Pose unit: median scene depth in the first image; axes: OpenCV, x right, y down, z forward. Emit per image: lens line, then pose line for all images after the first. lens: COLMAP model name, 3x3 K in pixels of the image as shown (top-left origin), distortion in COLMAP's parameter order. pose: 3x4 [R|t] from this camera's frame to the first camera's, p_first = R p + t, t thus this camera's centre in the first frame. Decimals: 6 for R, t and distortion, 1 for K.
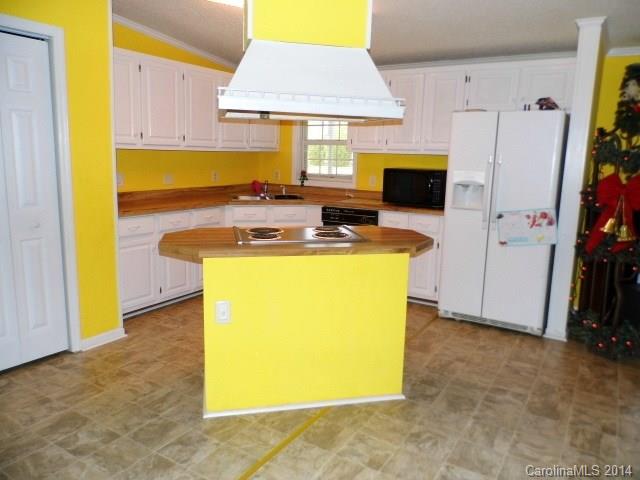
lens RADIAL K [[479.9, 0, 322.5], [0, 479.9, 236.1], [0, 0, 1]] dist [-0.006366, -0.001658]
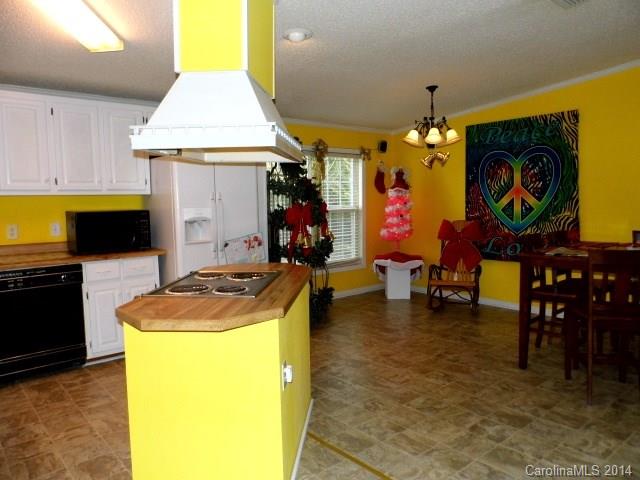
lens RADIAL K [[479.9, 0, 322.4], [0, 479.9, 241.4], [0, 0, 1]] dist [-0.006366, -0.001658]
pose [[0.305246, -0.119132, 0.944792, -0.679657], [0.181524, 0.981231, 0.065079, -0.086195], [-0.934812, 0.151637, 0.321142, 0.426416]]
